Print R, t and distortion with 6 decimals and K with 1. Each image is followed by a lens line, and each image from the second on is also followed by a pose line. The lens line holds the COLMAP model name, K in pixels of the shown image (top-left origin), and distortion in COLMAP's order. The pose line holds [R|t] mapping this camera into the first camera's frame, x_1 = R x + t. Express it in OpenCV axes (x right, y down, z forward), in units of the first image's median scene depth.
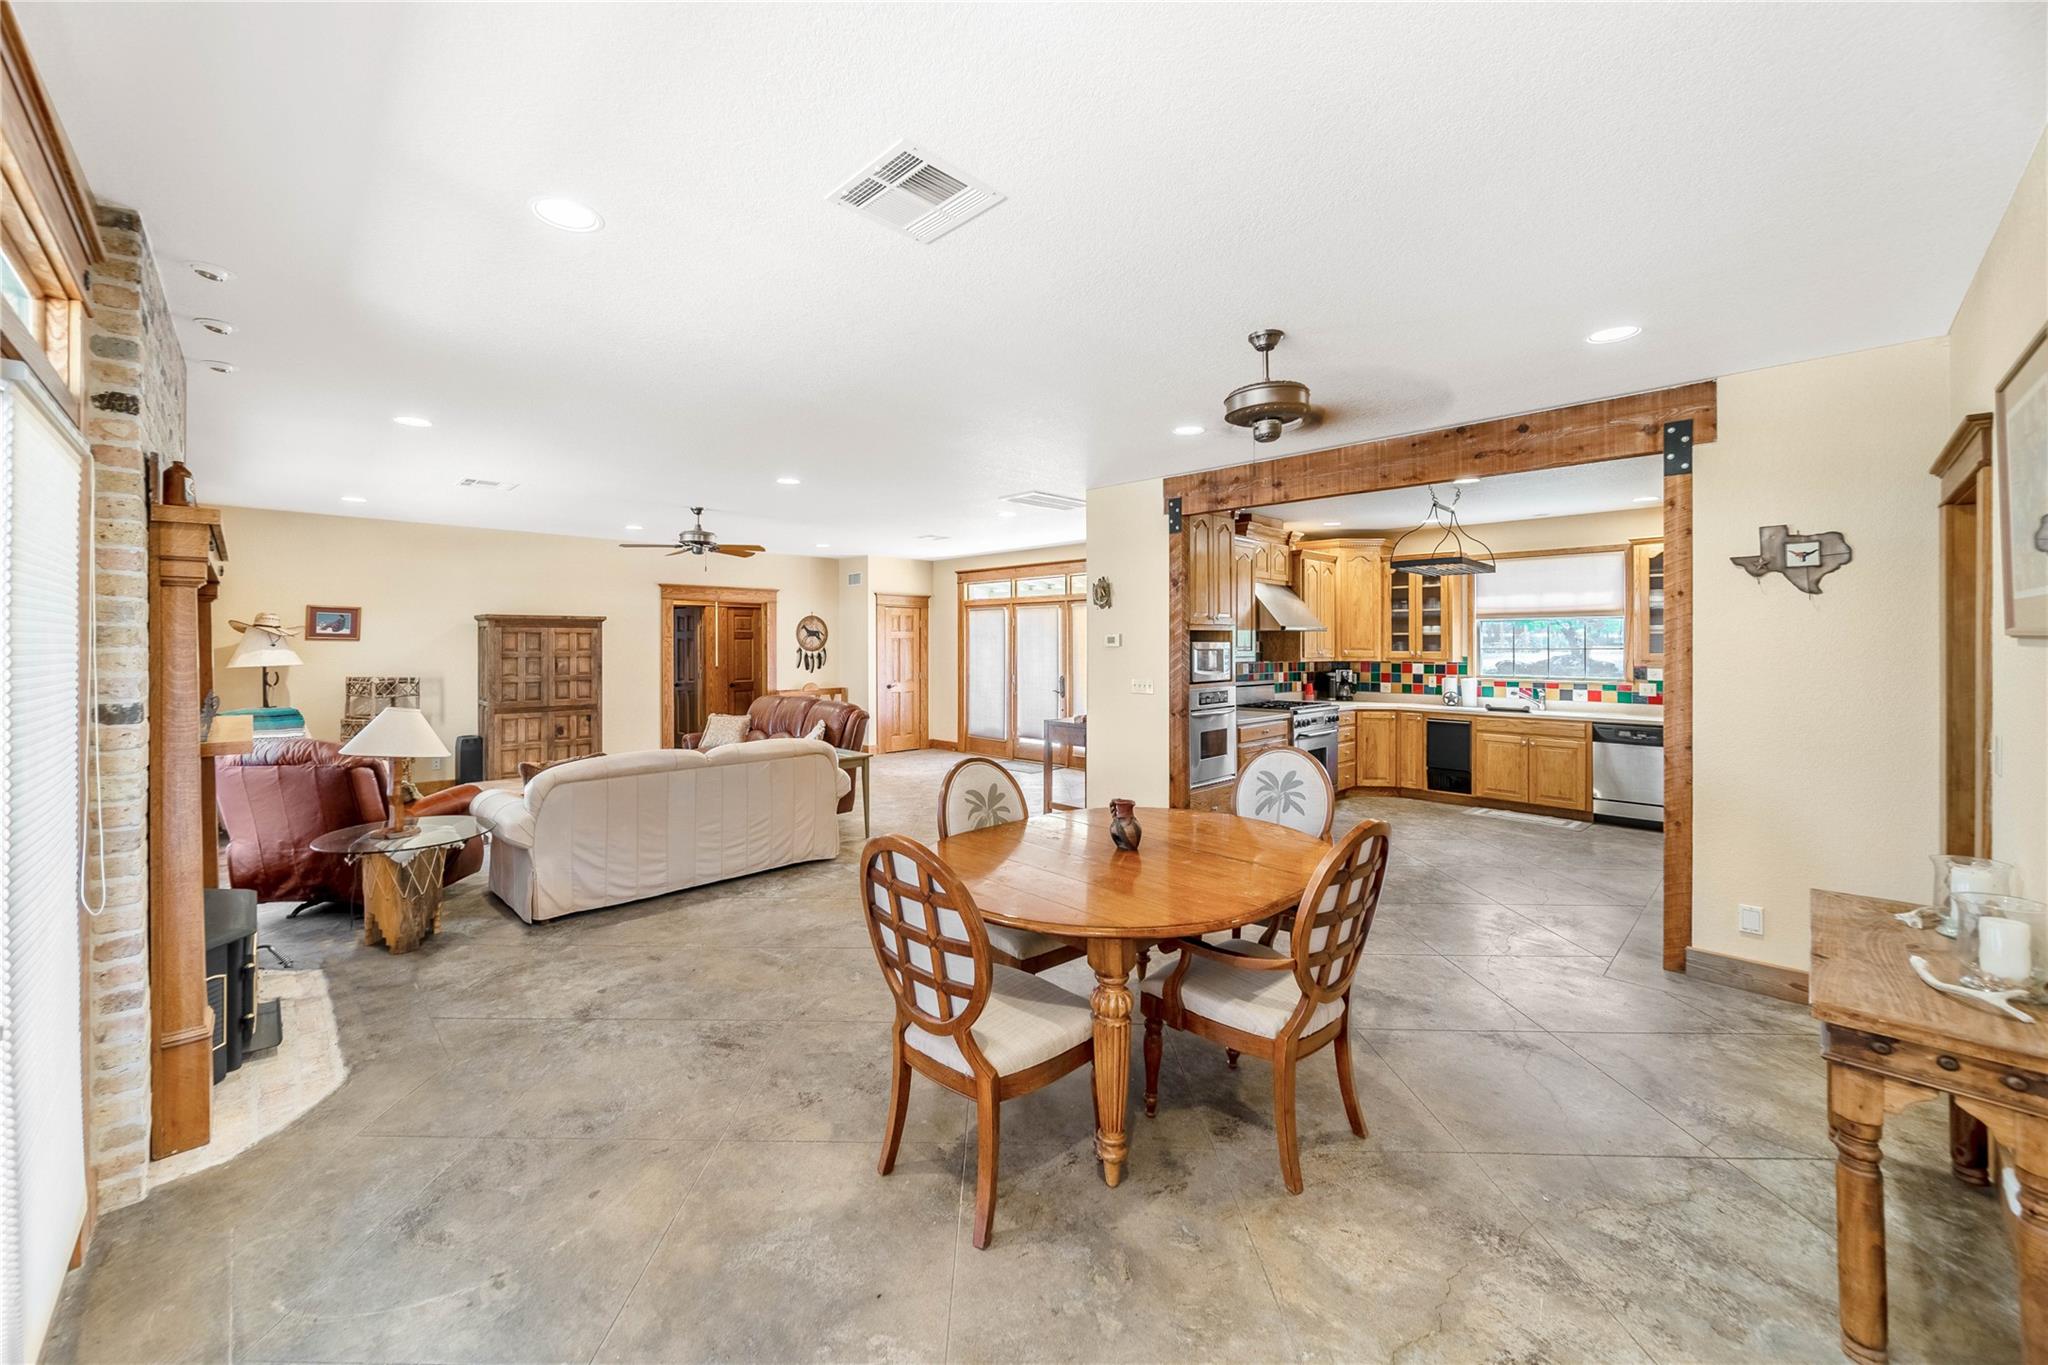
lens RADIAL K [[752.5, 0, 965.6], [0, 752.5, 639.7], [0, 0, 1]] dist [0.000131, 0.000179]
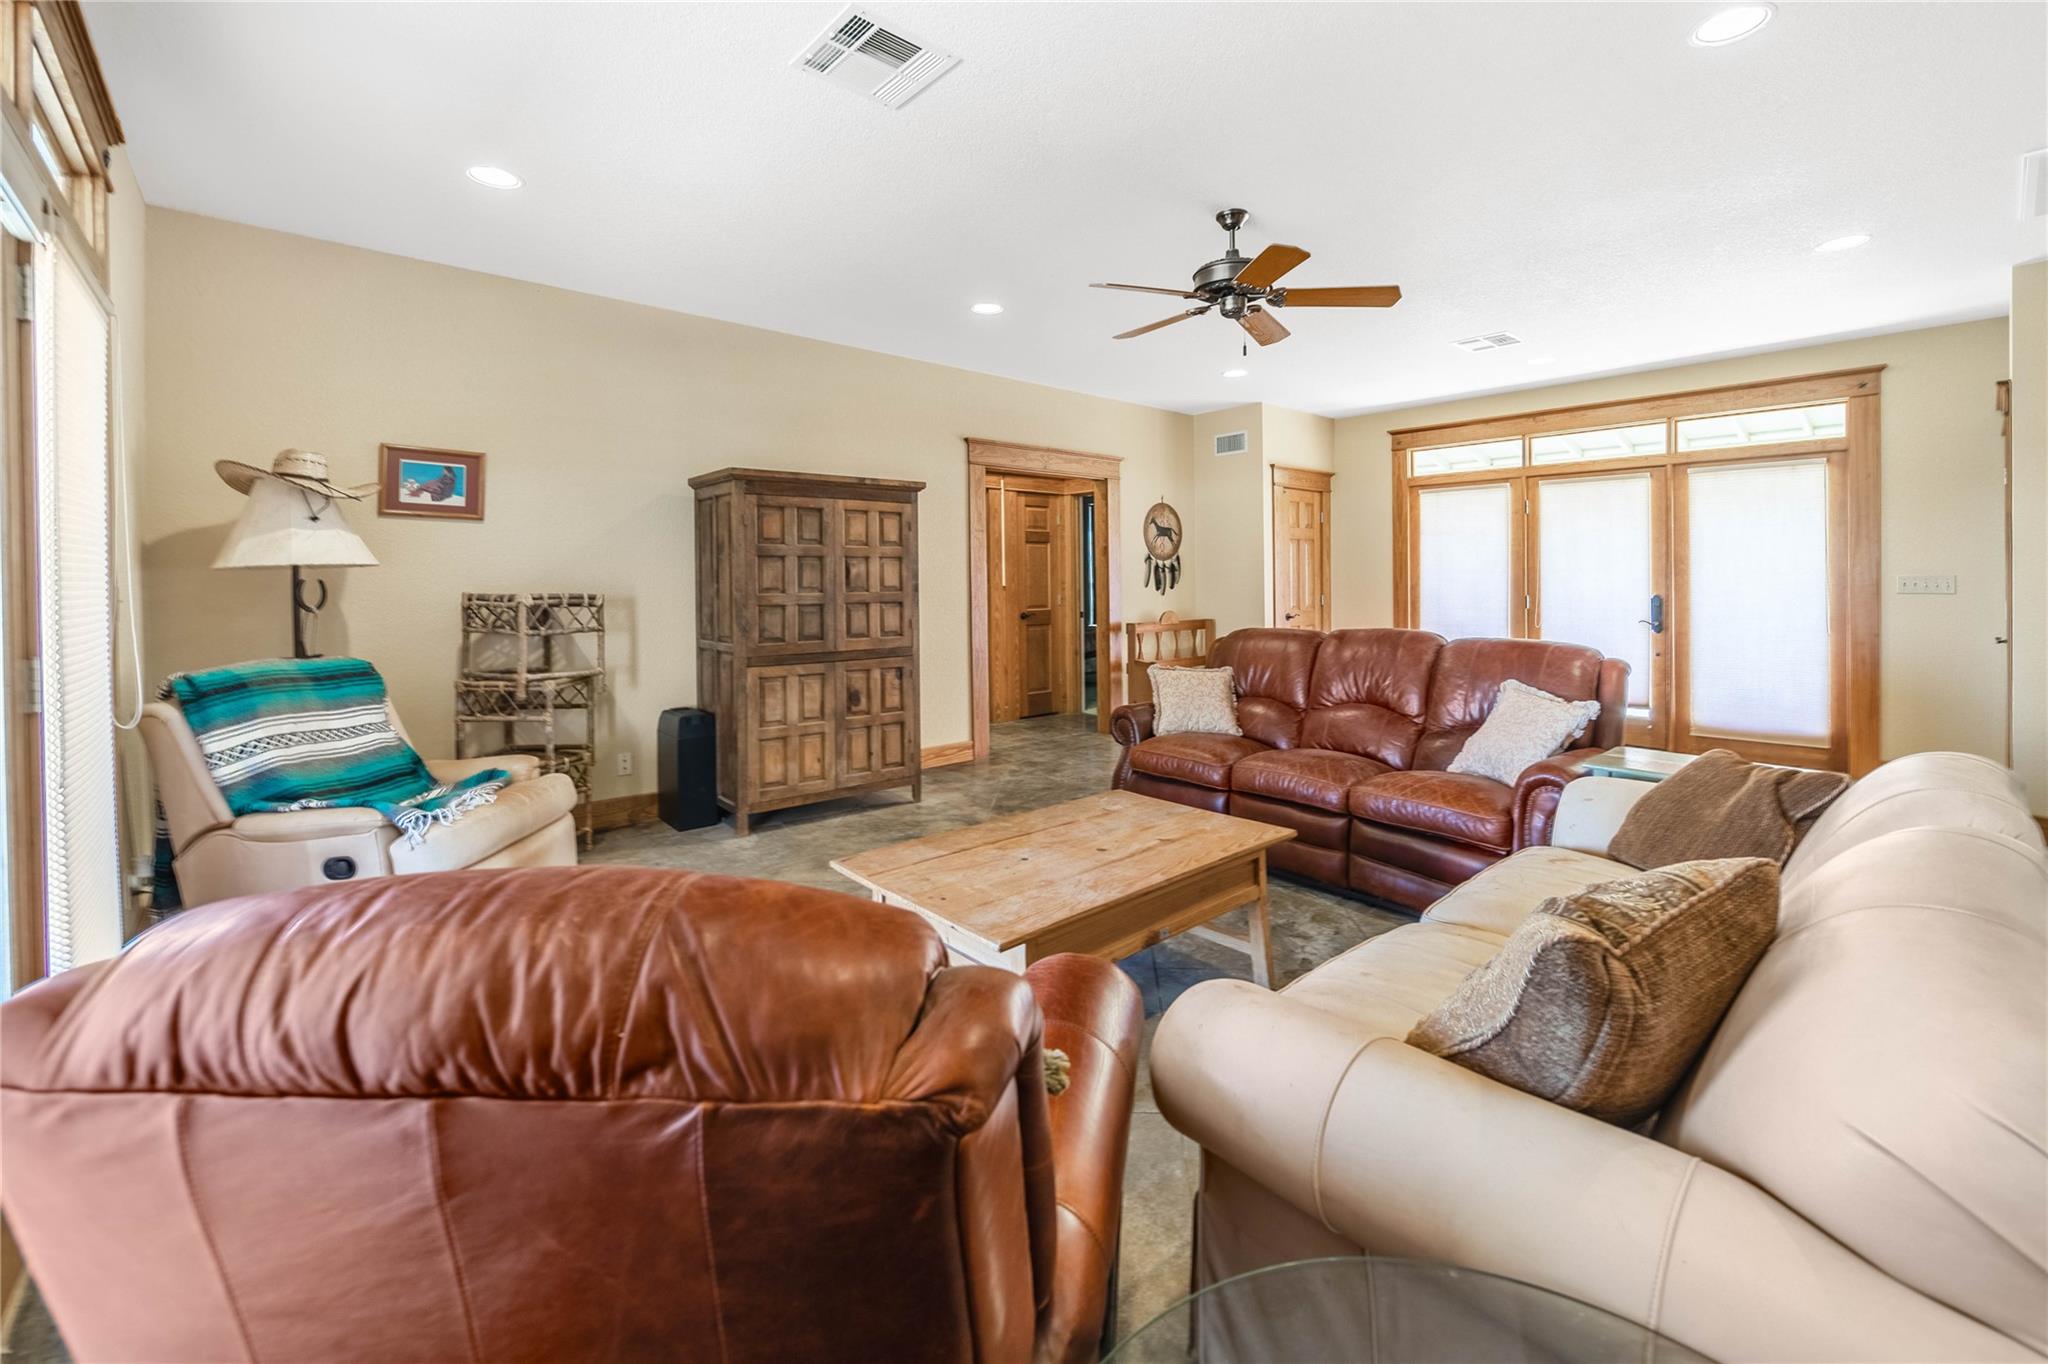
lens RADIAL K [[866.5, 0, 1069.0], [0, 866.5, 577.9], [0, 0, 1]] dist [0.003355, 0.000416]
pose [[0.999837, -0.003731, -0.017652, -0.378679], [0.003887, 0.999954, 0.008805, 0.032794], [0.017618, -0.008873, 0.999805, 0.402130]]
